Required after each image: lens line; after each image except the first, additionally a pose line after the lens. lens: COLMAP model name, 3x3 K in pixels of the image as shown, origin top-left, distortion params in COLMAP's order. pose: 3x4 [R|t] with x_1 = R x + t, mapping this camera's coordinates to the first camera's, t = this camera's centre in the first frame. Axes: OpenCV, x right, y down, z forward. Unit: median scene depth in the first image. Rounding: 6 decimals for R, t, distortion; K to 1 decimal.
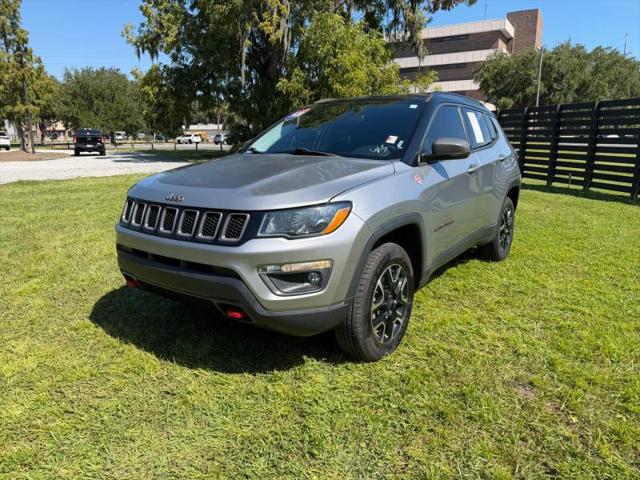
lens RADIAL K [[466.7, 0, 320.0], [0, 466.7, 240.0], [0, 0, 1]] dist [0.035270, -0.038920]
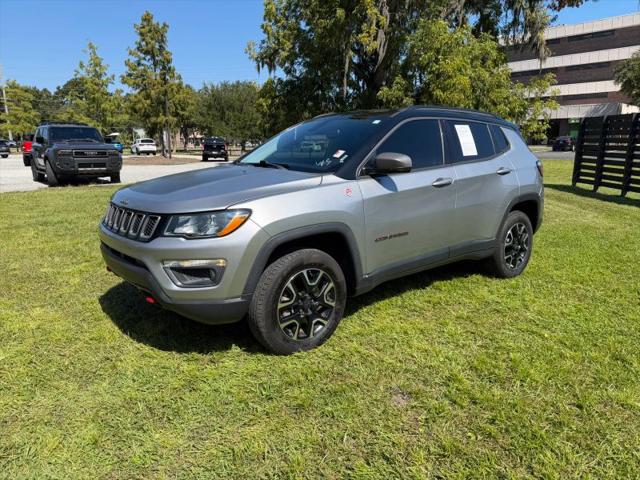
lens RADIAL K [[466.7, 0, 320.0], [0, 466.7, 240.0], [0, 0, 1]] dist [0.035270, -0.038920]
pose [[0.964503, 0.054217, -0.258445, 0.058865], [-0.057541, 0.998329, -0.005306, -0.001323], [0.257725, 0.019989, 0.966011, -0.006241]]
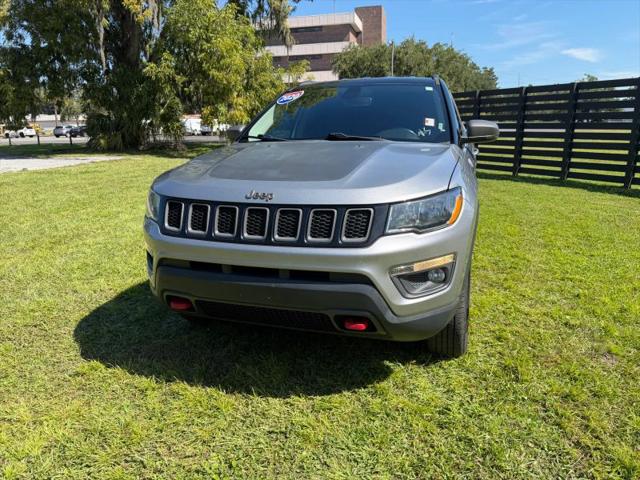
lens RADIAL K [[466.7, 0, 320.0], [0, 466.7, 240.0], [0, 0, 1]] dist [0.035270, -0.038920]
pose [[0.953445, -0.083105, 0.289891, -0.052434], [0.077446, 0.996516, 0.030959, -0.003336], [-0.291453, -0.007066, 0.956559, 0.022068]]
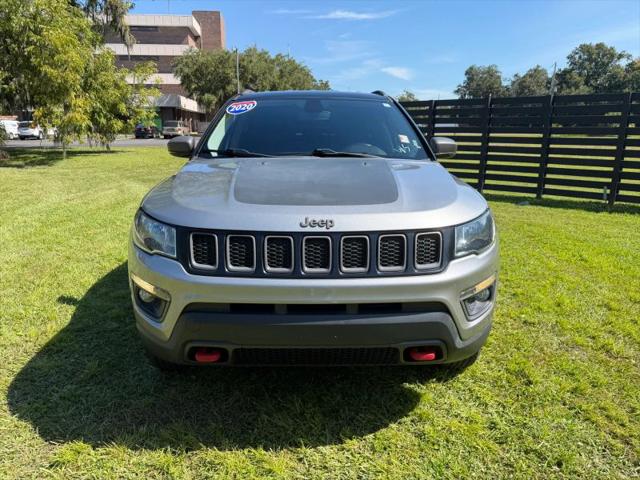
lens RADIAL K [[466.7, 0, 320.0], [0, 466.7, 240.0], [0, 0, 1]] dist [0.035270, -0.038920]
pose [[0.801046, -0.130033, 0.584309, -0.084953], [0.123506, 0.991021, 0.051226, -0.011546], [-0.585723, 0.031131, 0.809913, 0.047900]]
